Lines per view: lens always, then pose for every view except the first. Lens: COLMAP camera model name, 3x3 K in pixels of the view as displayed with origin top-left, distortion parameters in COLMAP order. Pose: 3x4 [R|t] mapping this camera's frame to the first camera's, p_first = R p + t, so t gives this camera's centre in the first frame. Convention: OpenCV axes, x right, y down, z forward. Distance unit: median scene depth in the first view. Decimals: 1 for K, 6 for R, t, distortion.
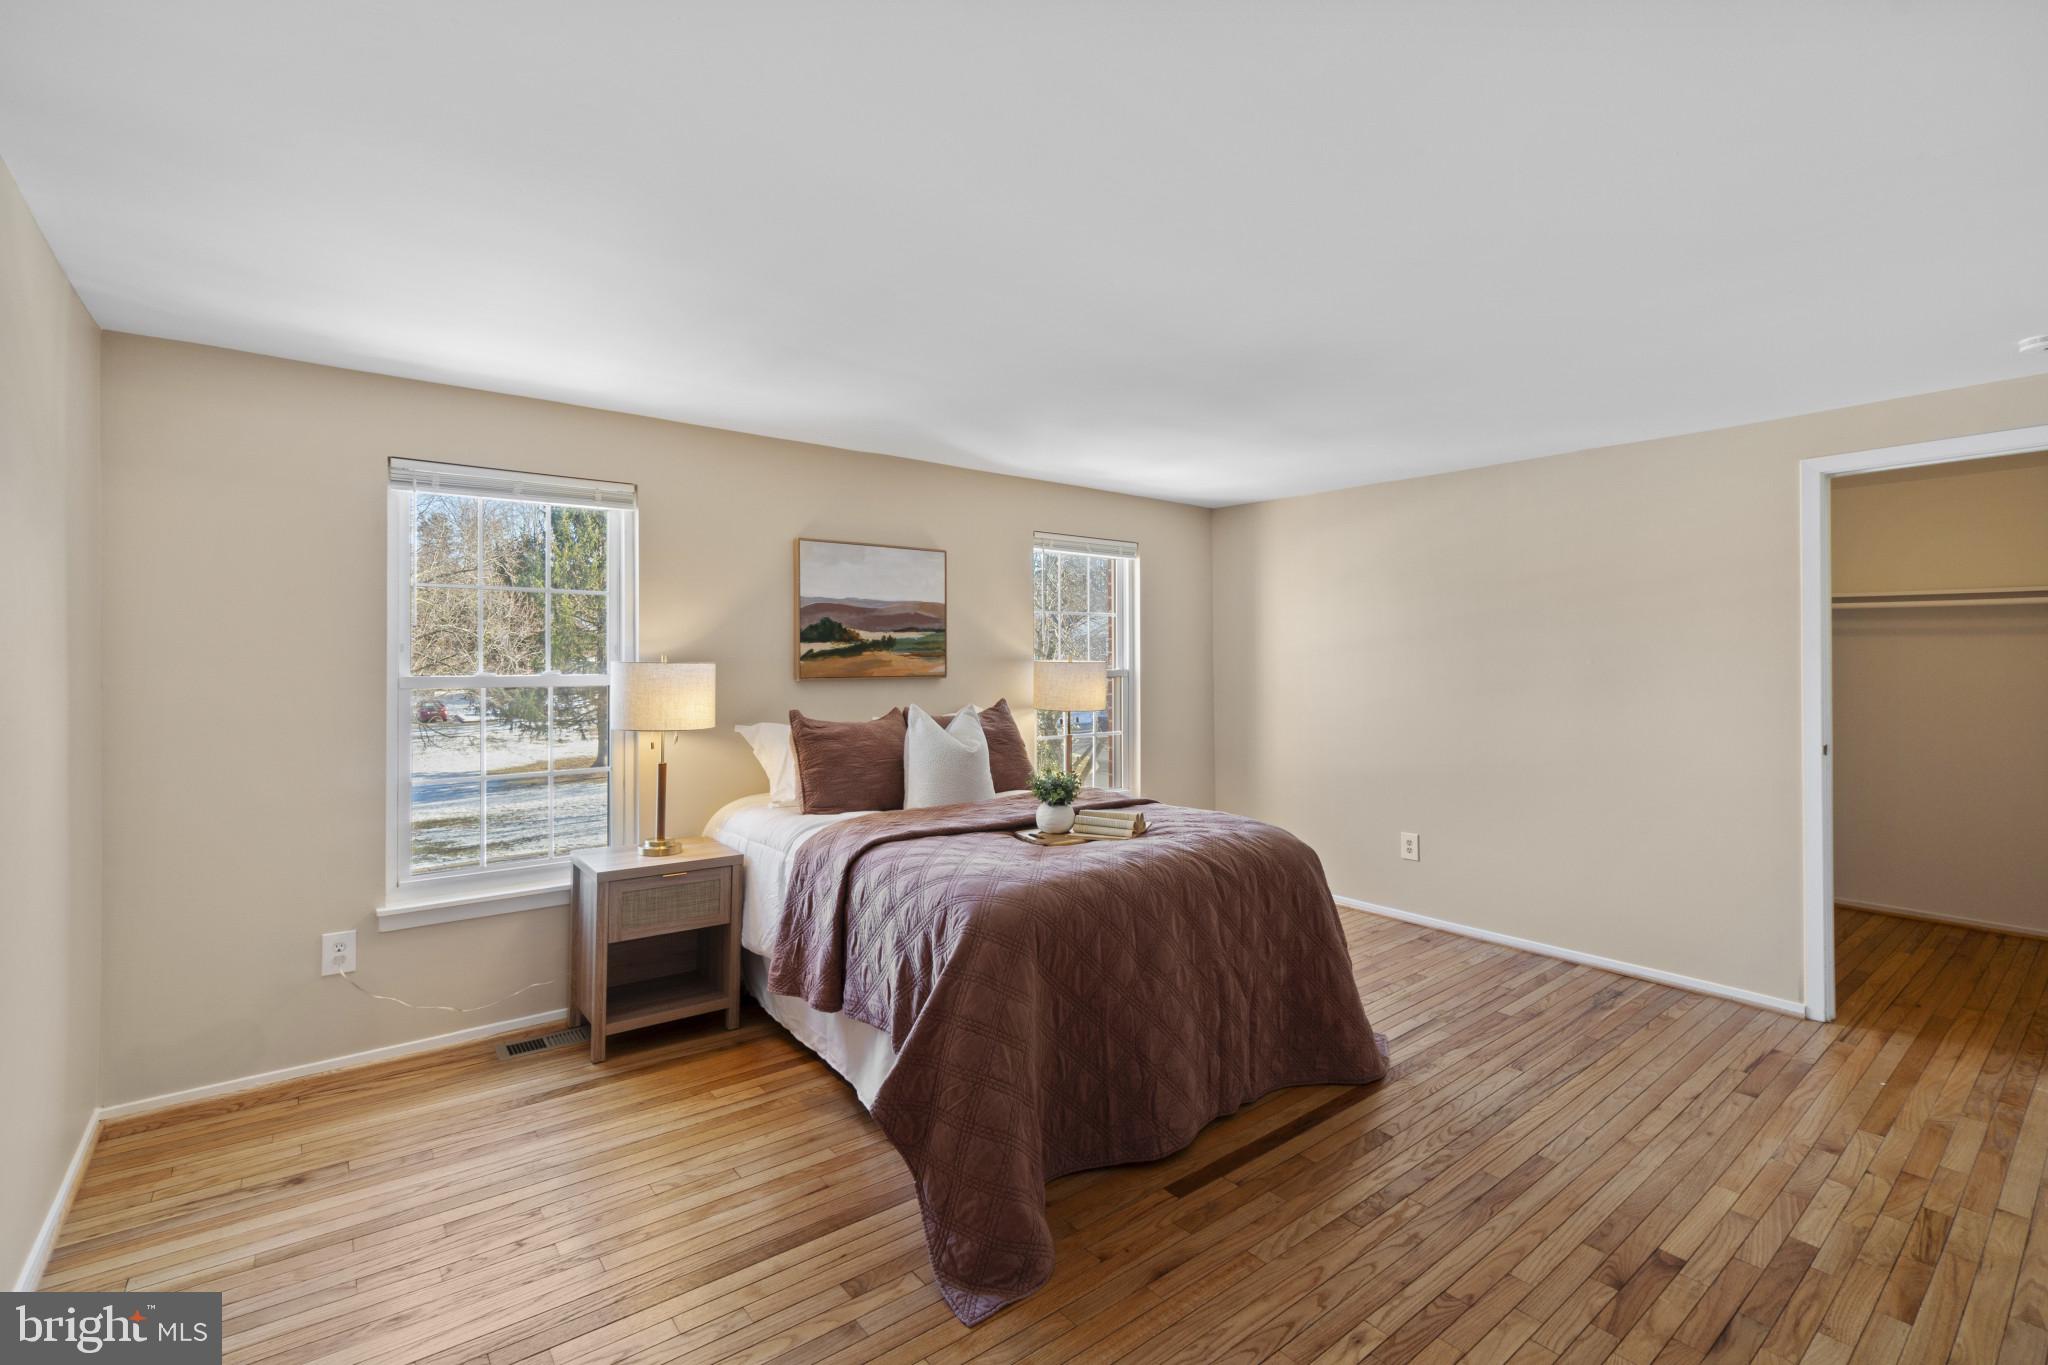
lens RADIAL K [[901.4, 0, 1022.5], [0, 901.4, 658.2], [0, 0, 1]] dist [0.001139, -0.019339]
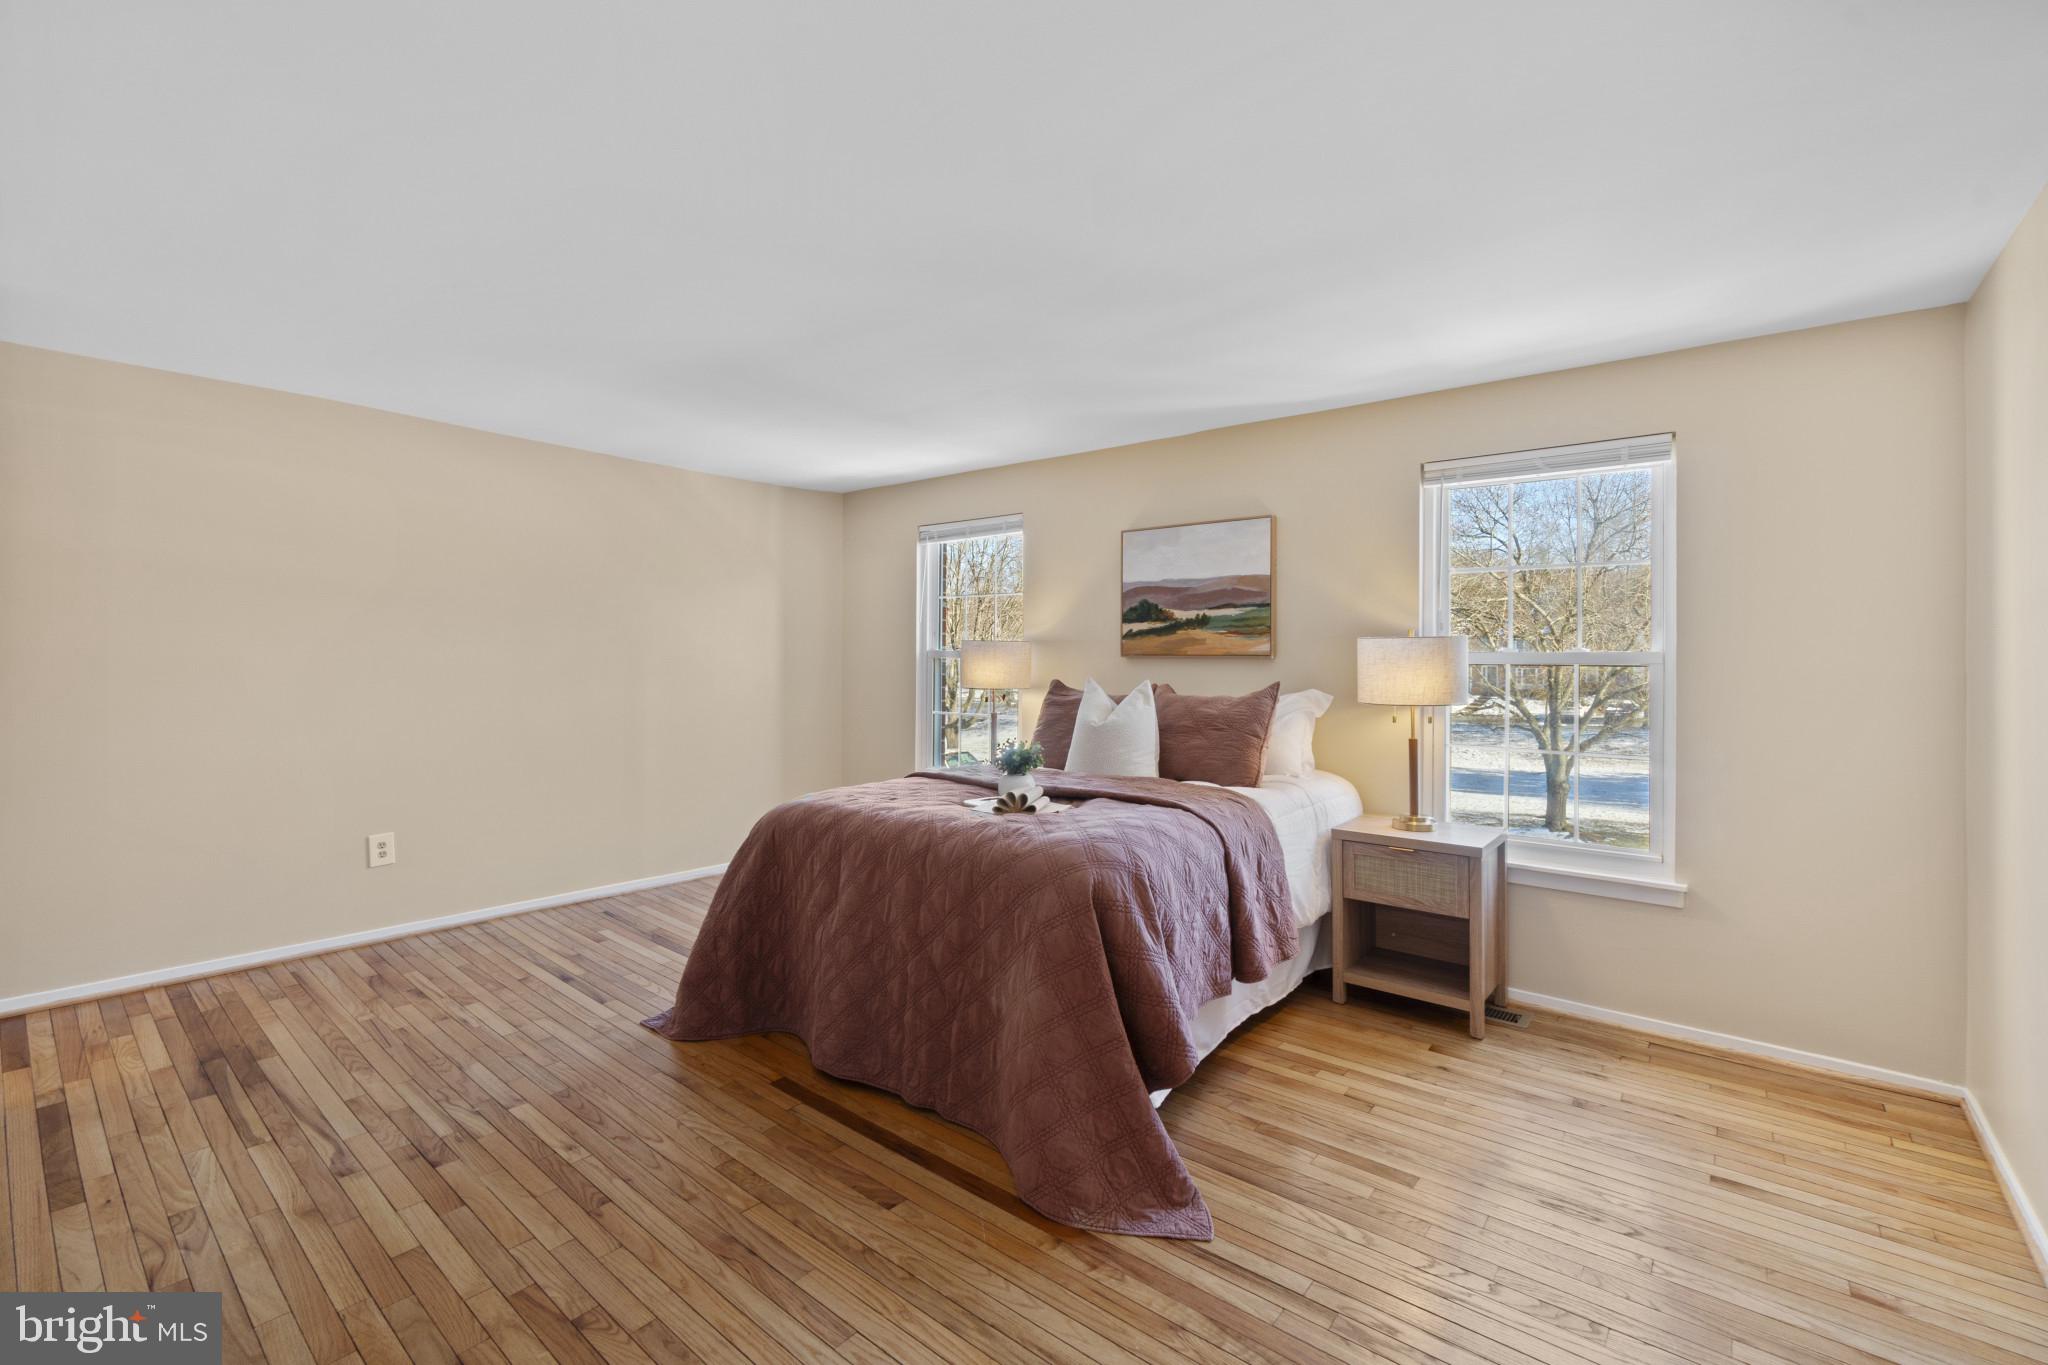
lens RADIAL K [[901.4, 0, 1022.5], [0, 901.4, 658.2], [0, 0, 1]] dist [0.001139, -0.019339]
pose [[0.205654, 0.018128, -0.978457, 0.812590], [0.009919, 0.999738, 0.020607, 0.001745], [0.978575, -0.013943, 0.205420, 0.622751]]
